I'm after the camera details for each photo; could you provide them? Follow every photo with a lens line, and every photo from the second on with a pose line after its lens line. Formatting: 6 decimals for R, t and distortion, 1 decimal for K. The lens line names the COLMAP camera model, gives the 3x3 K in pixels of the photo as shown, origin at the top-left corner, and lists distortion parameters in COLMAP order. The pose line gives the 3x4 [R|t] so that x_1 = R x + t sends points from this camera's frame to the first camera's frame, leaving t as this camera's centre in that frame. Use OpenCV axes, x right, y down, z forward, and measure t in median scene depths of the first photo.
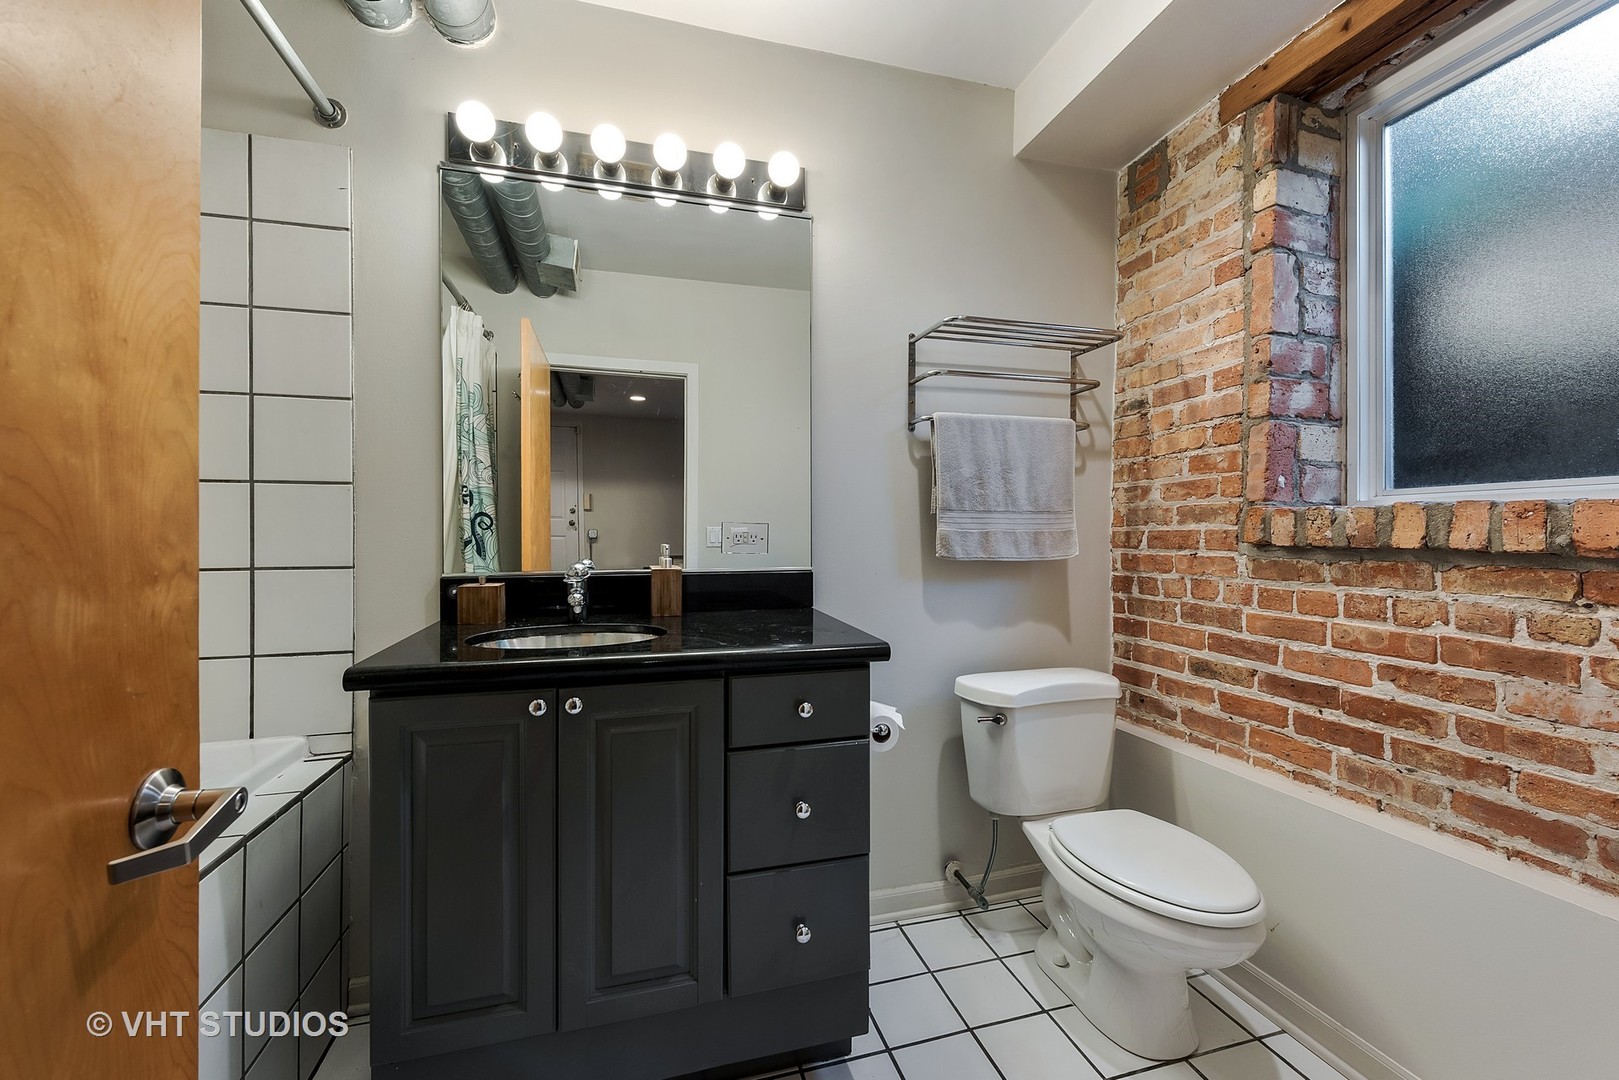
lens RADIAL K [[644.0, 0, 811.0], [0, 644.0, 534.5], [0, 0, 1]] dist [0.006804, -0.001842]
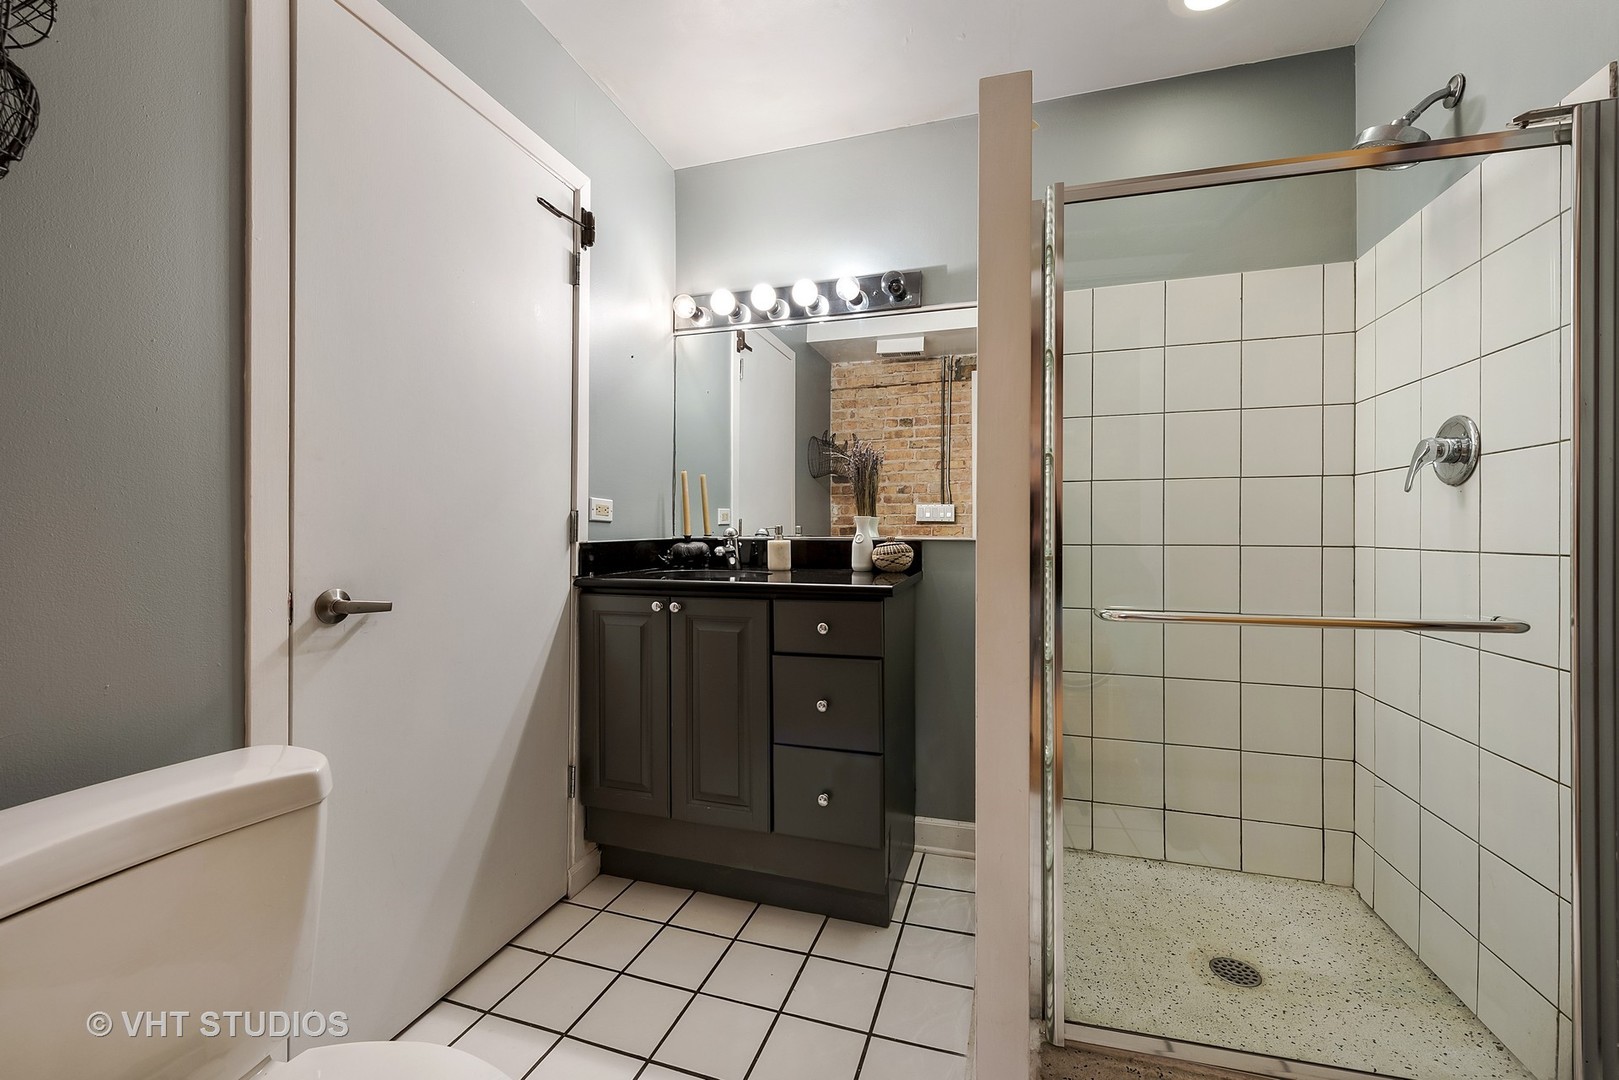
lens RADIAL K [[644.0, 0, 810.2], [0, 644.0, 538.9], [0, 0, 1]] dist [0.006804, -0.001842]
pose [[0.832816, 0.002386, -0.553544, 0.568085], [-0.003561, 0.999993, -0.001048, 0.071217], [0.553538, 0.002845, 0.832819, -0.094016]]
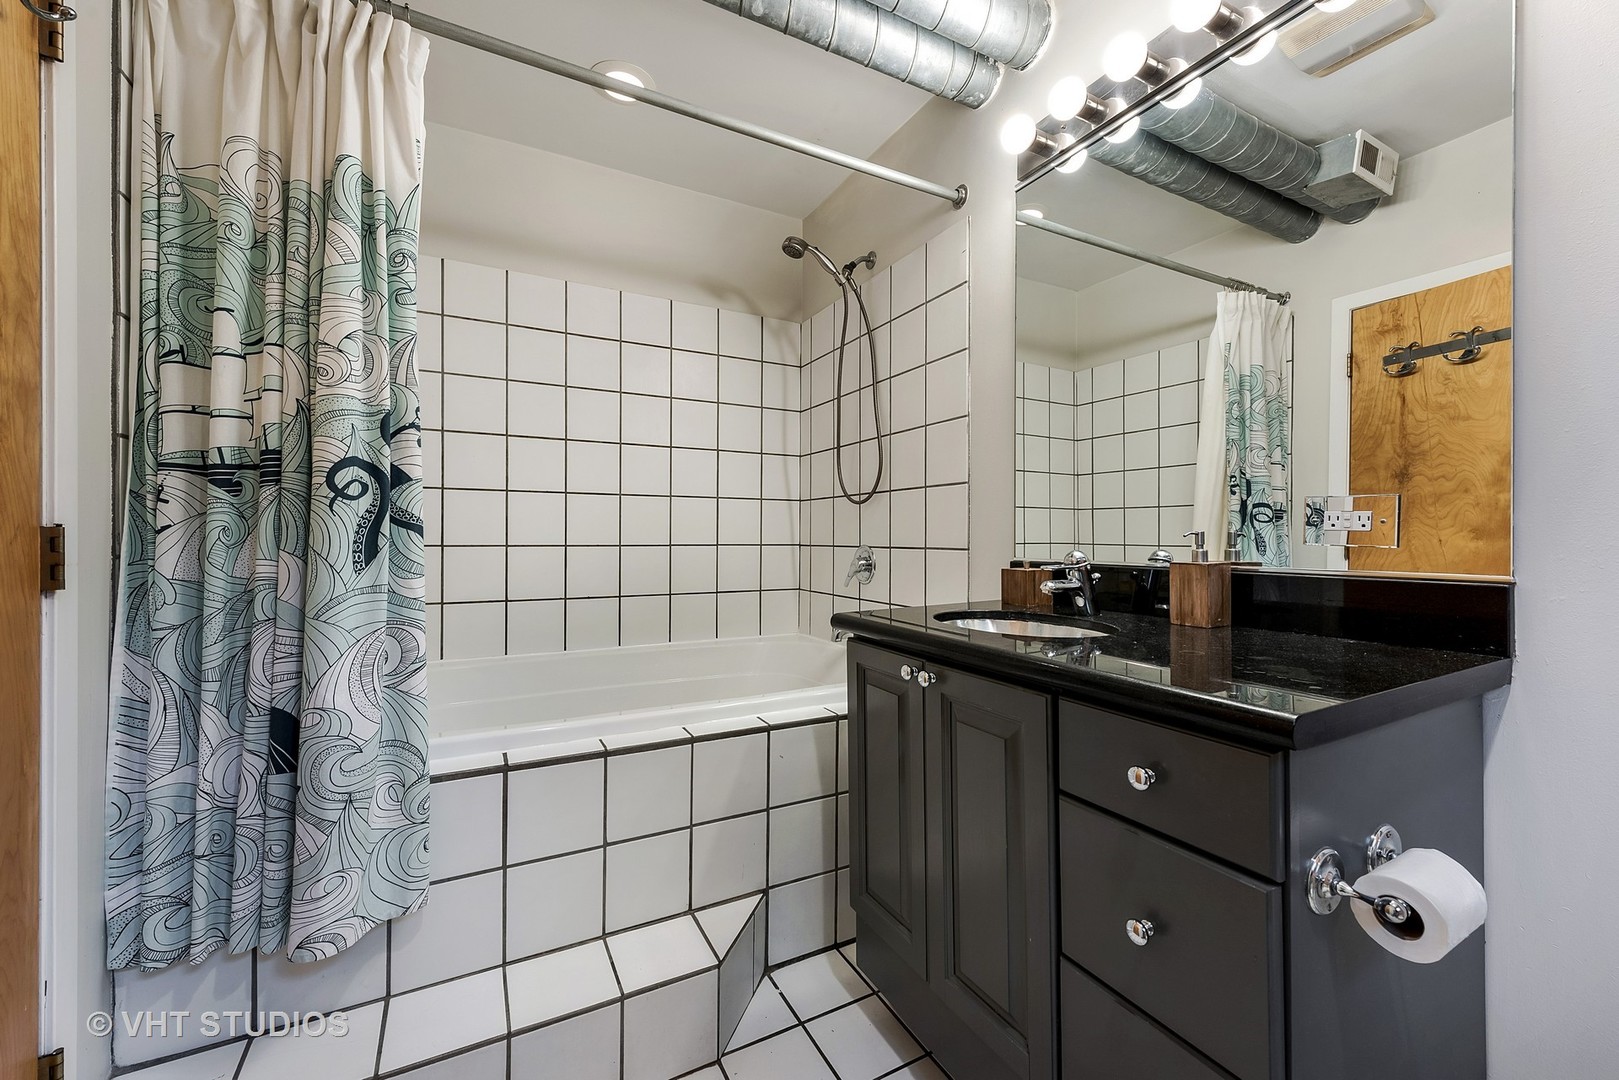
lens RADIAL K [[644.0, 0, 815.8], [0, 644.0, 539.5], [0, 0, 1]] dist [0.006804, -0.001842]
pose [[0.216875, 0.008596, -0.976162, 0.448426], [-0.004891, 0.999958, 0.007719, 0.023057], [0.976187, 0.003100, 0.216908, 0.436158]]
